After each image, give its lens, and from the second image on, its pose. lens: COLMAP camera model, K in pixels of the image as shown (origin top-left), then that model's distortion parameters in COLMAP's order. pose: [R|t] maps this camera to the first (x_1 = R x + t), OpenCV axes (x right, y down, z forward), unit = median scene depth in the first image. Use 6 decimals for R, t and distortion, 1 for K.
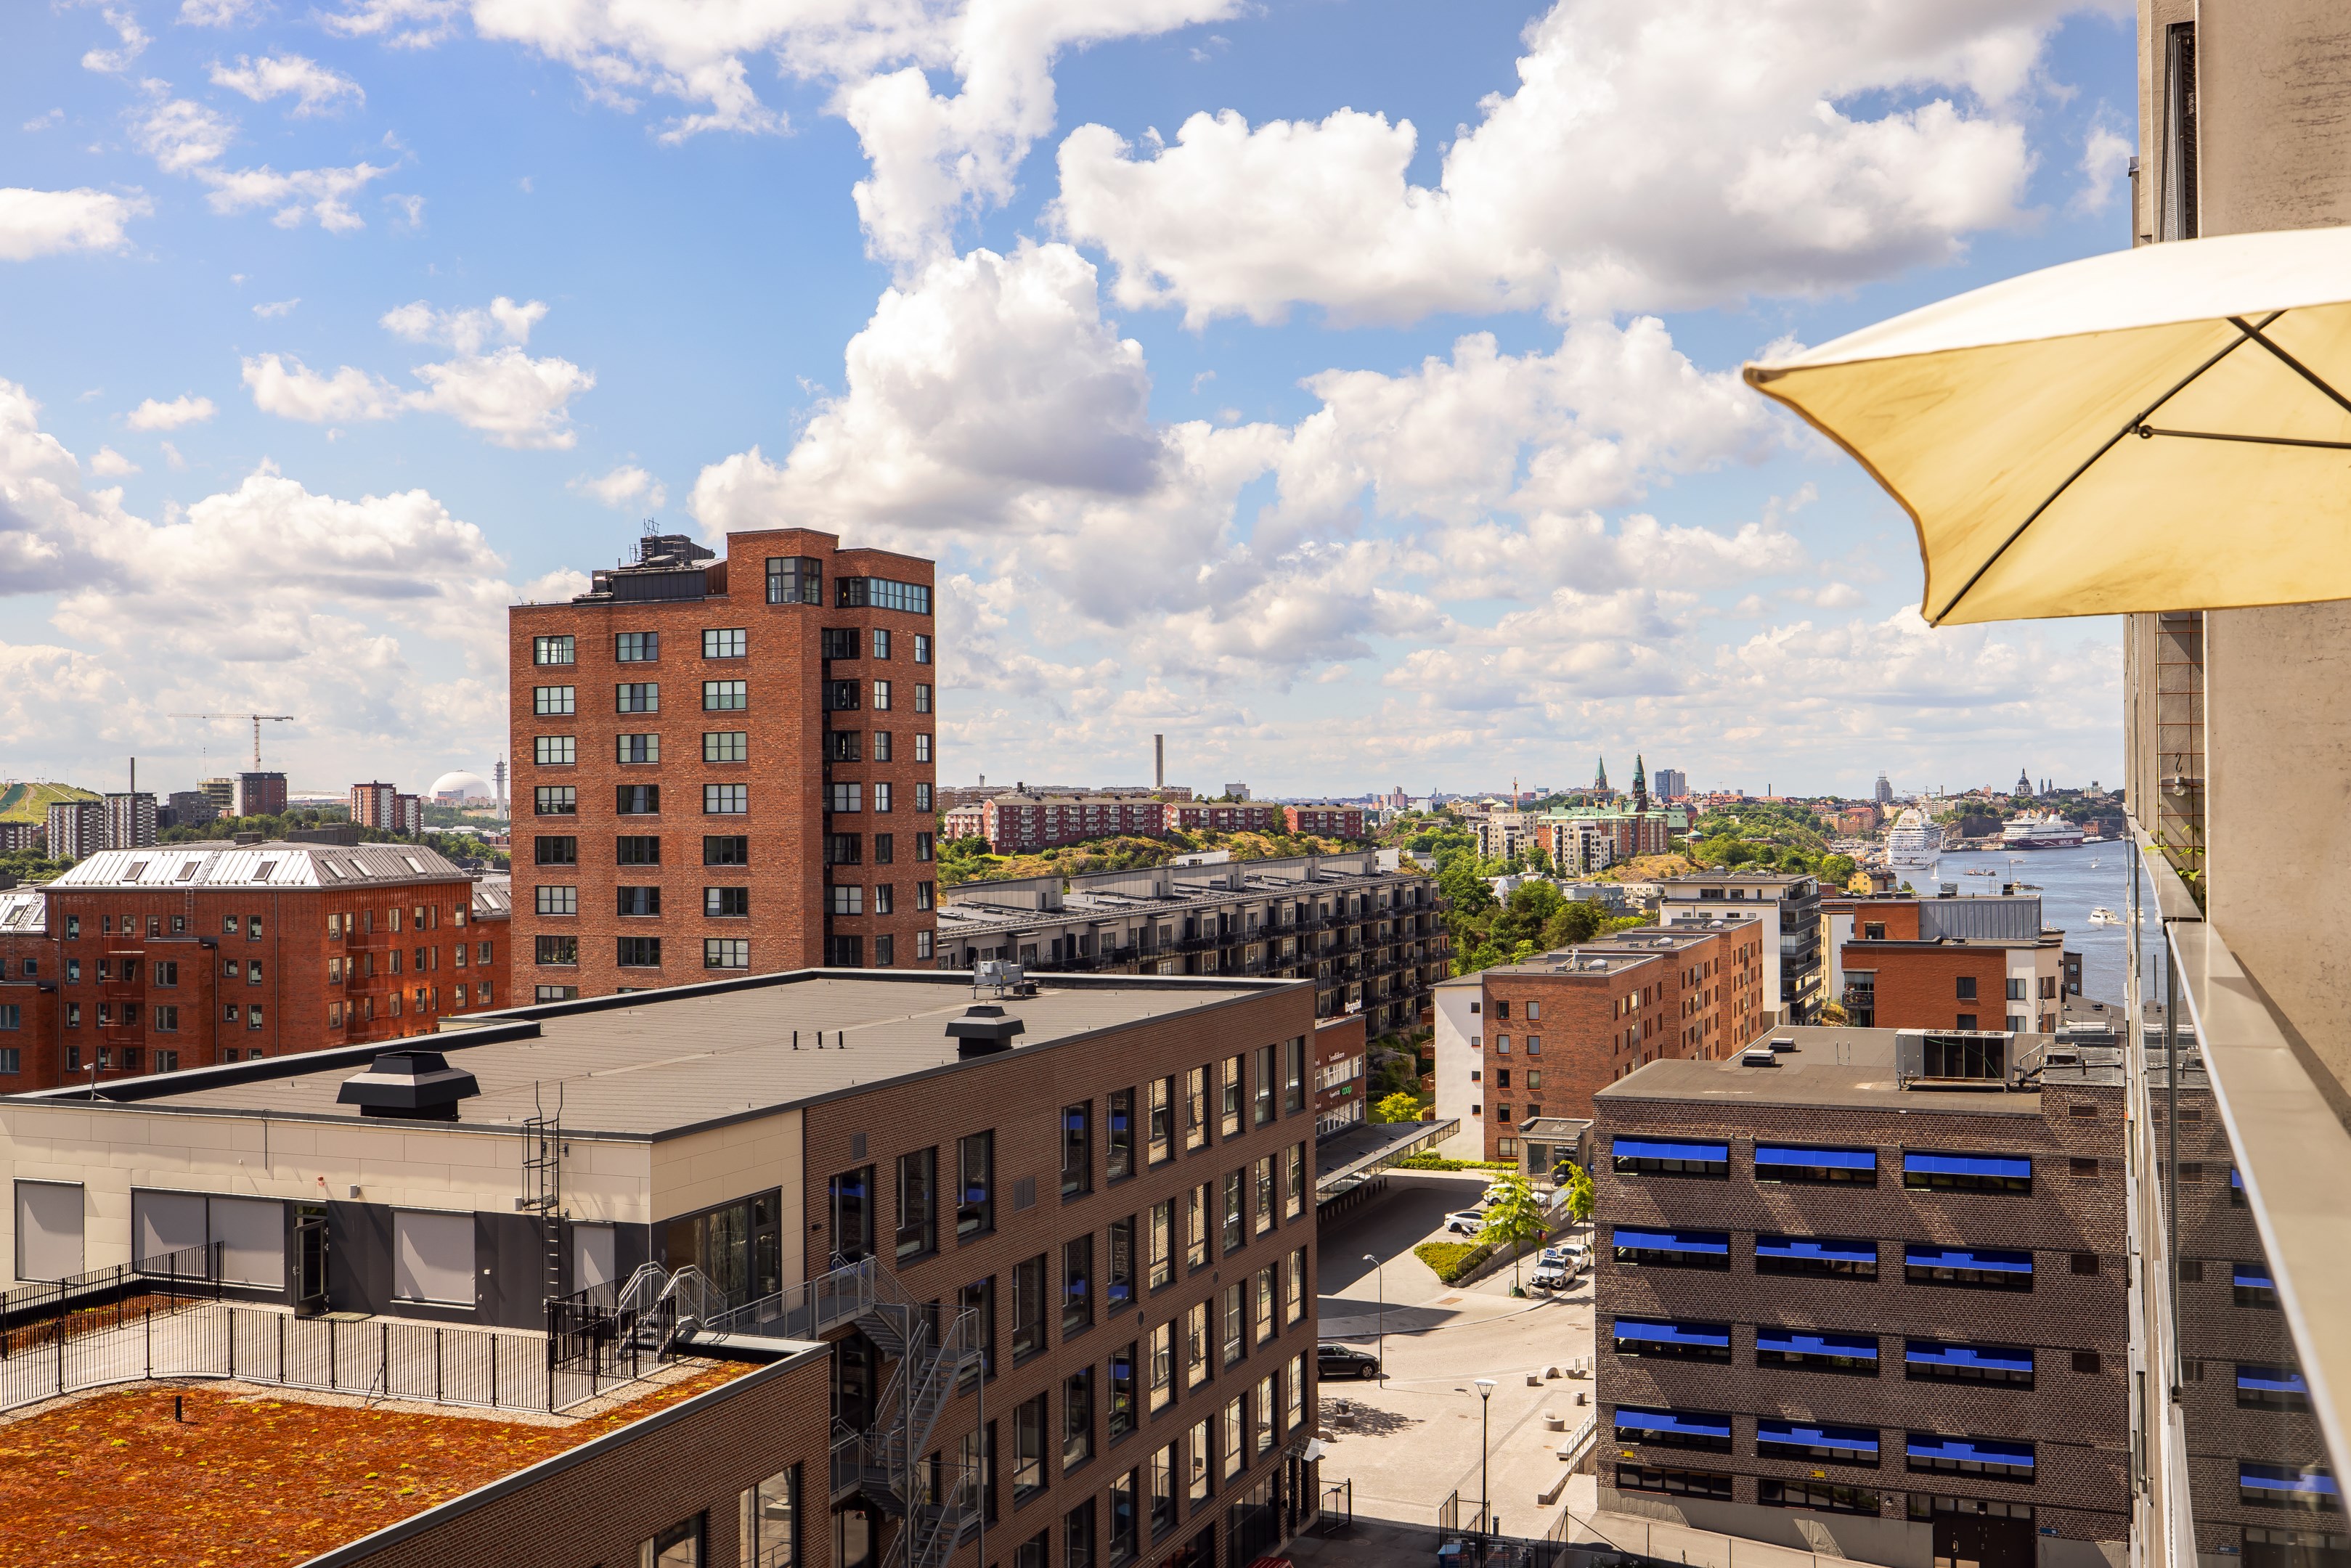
lens RADIAL K [[2378.8, 0, 1110.2], [0, 2378.8, 787.8], [0, 0, 1]] dist [0.005374, 0.000000]
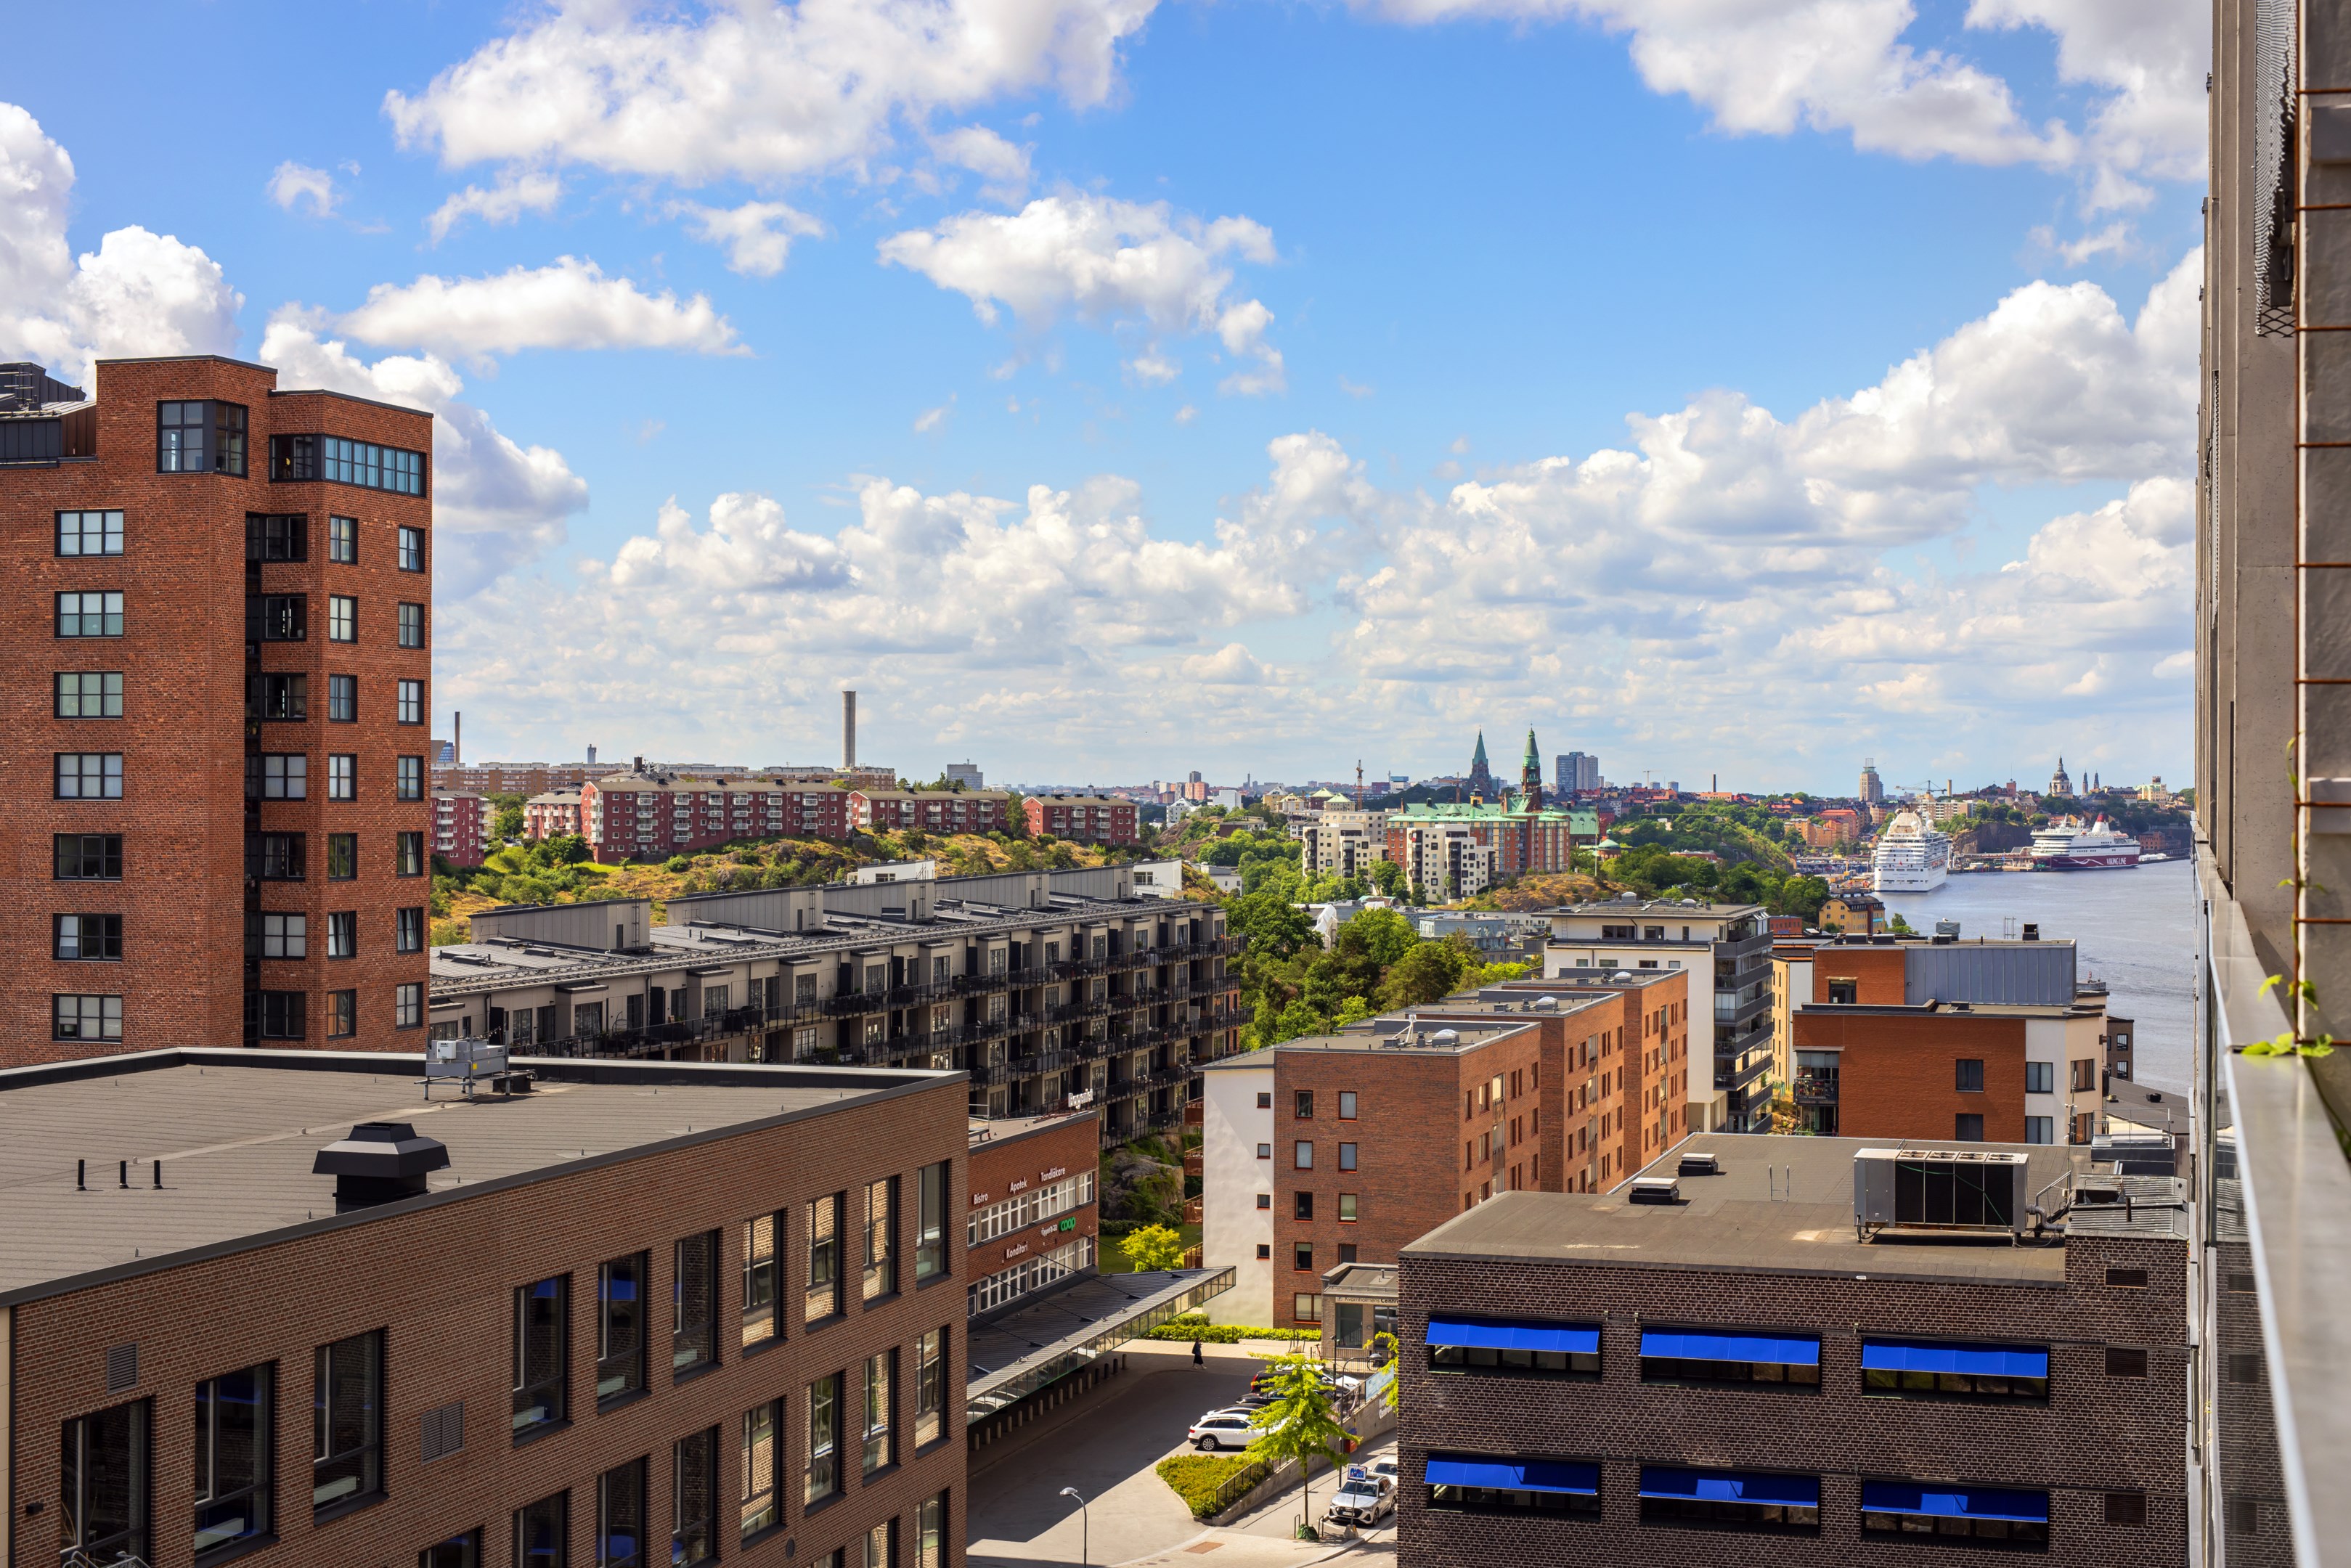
lens RADIAL K [[3160.3, 0, 1216.2], [0, 3160.3, 779.4], [0, 0, 1]] dist [0.001434, 0.000000]
pose [[0.994682, 0.013097, 0.102157, 0.052256], [-0.013388, 0.999908, 0.002159, -0.000398], [-0.102119, -0.003515, 0.994766, 0.122039]]
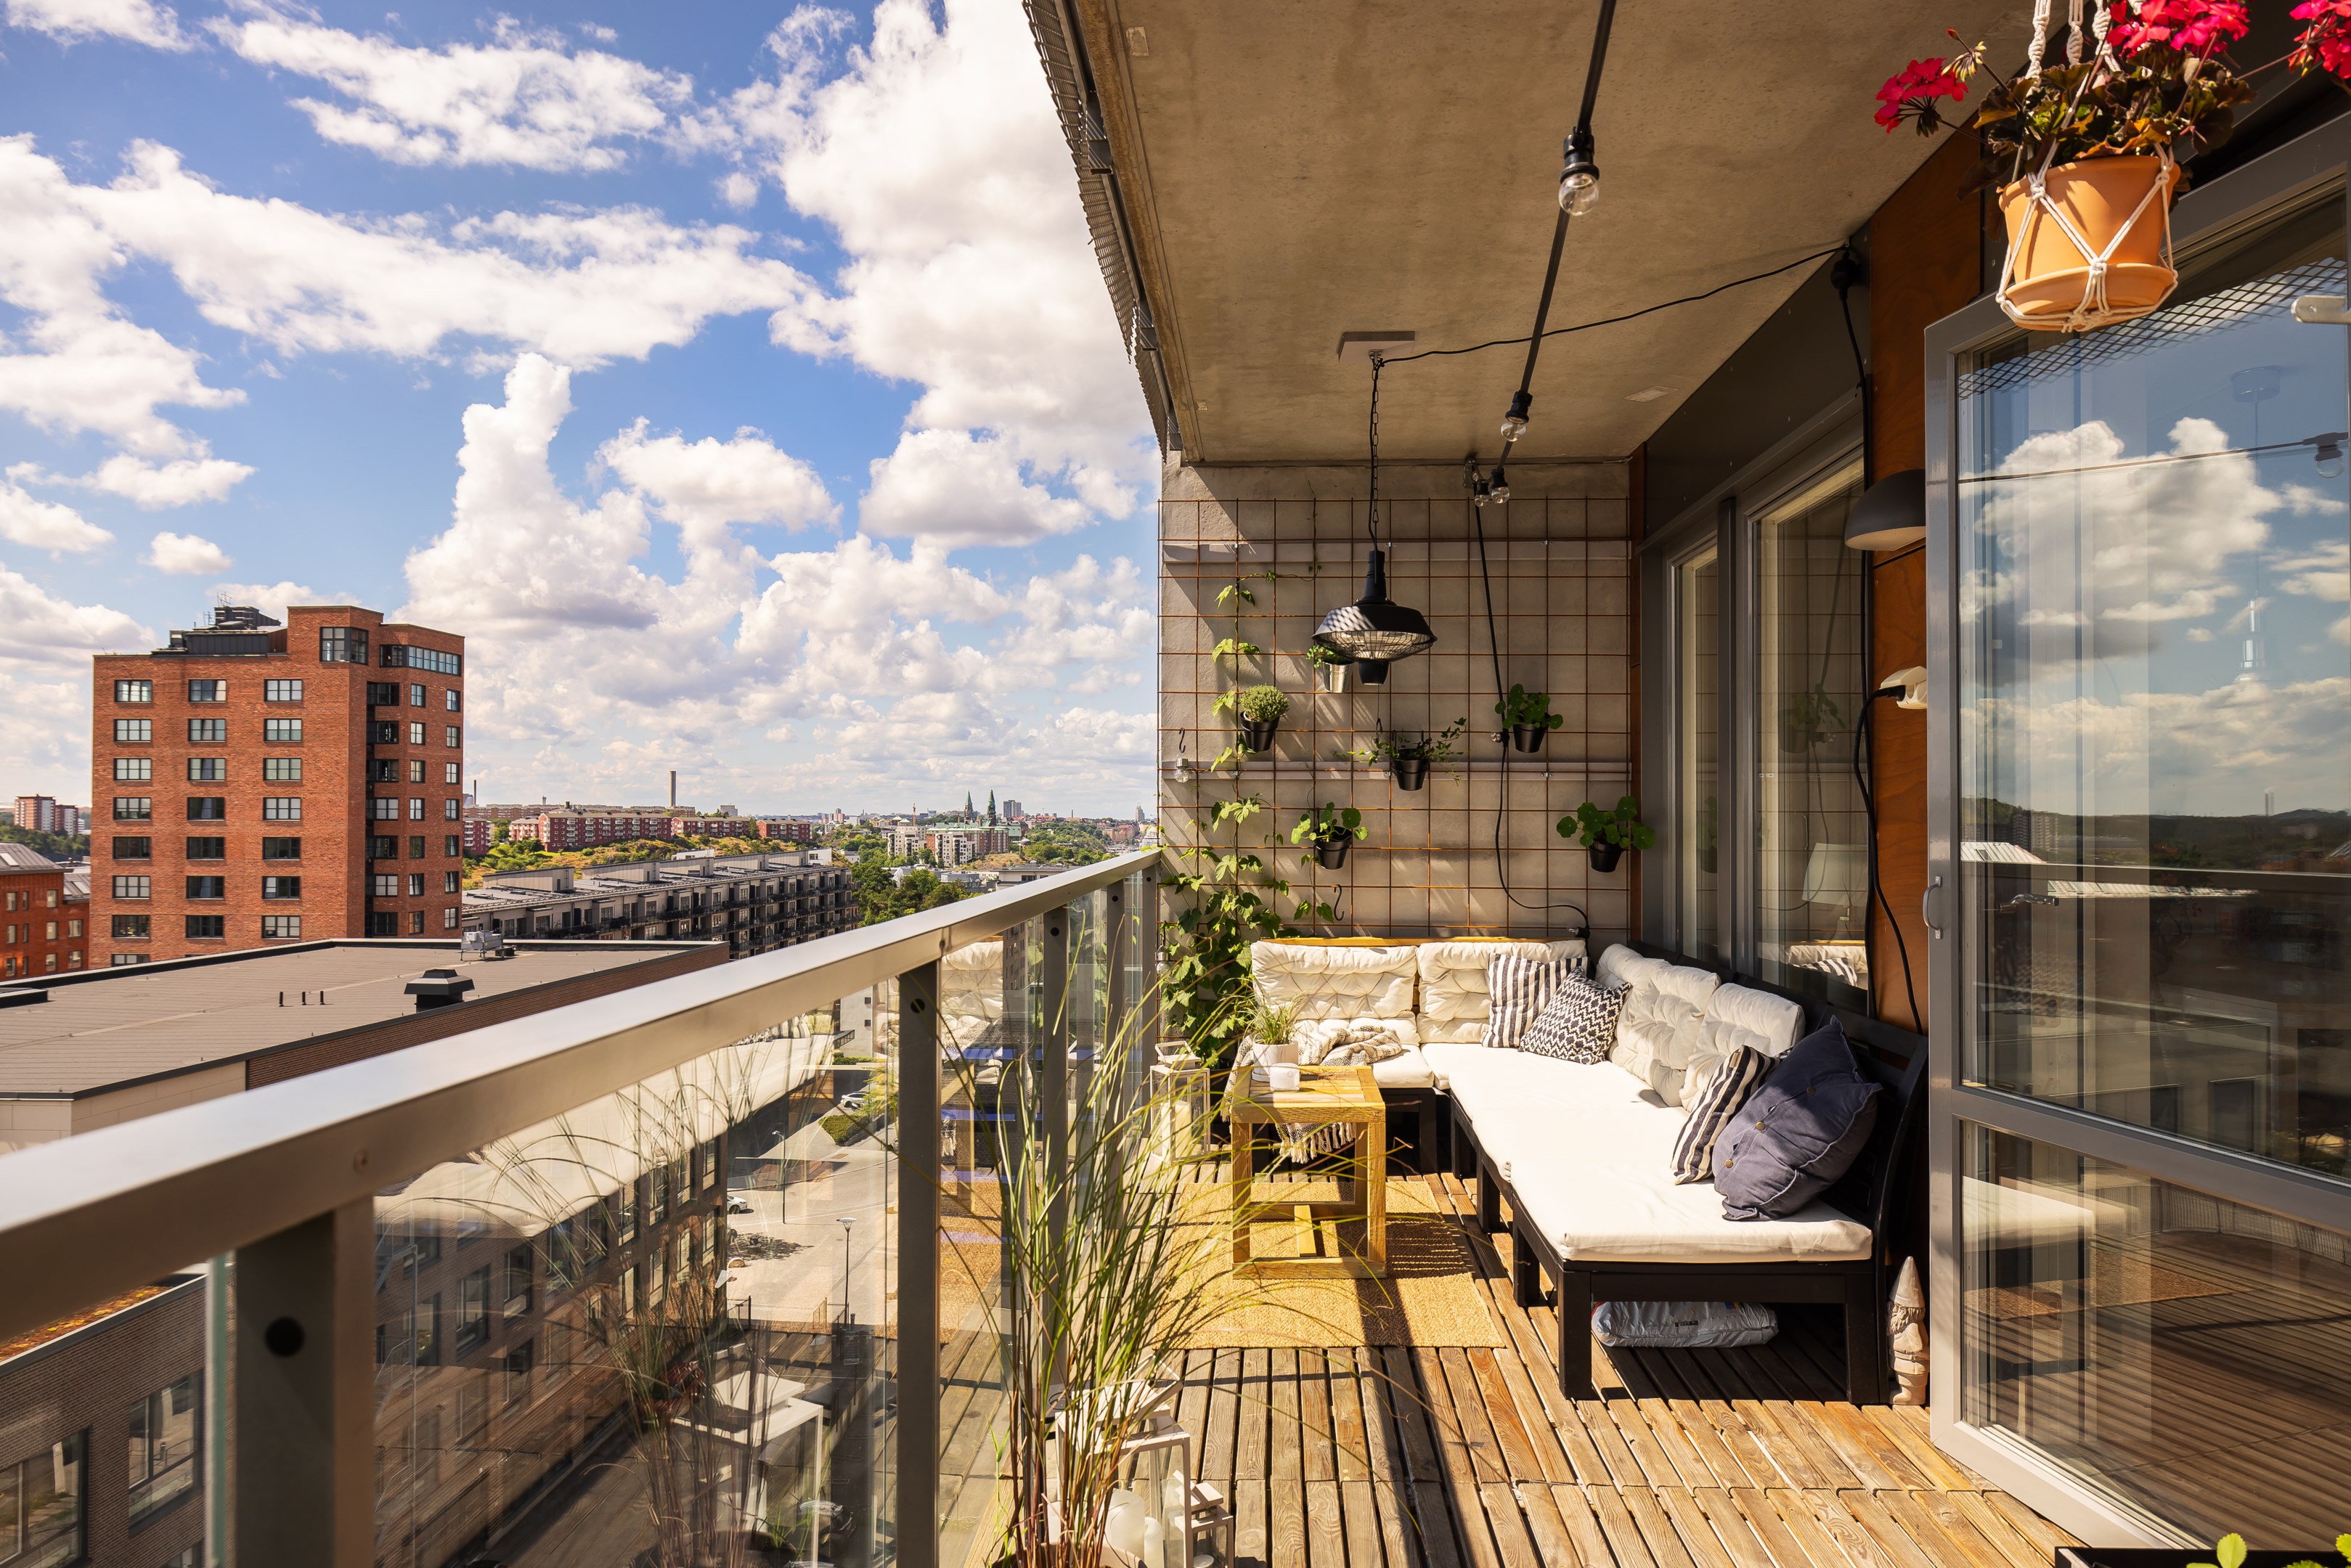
lens RADIAL K [[1417.4, 0, 1182.7], [0, 1417.4, 798.2], [0, 0, 1]] dist [-0.012740, 0.011152]
pose [[0.945242, 0.015114, 0.326020, 0.052988], [-0.011717, 0.999855, -0.012380, 0.002639], [-0.326159, 0.007882, 0.945282, 0.099874]]
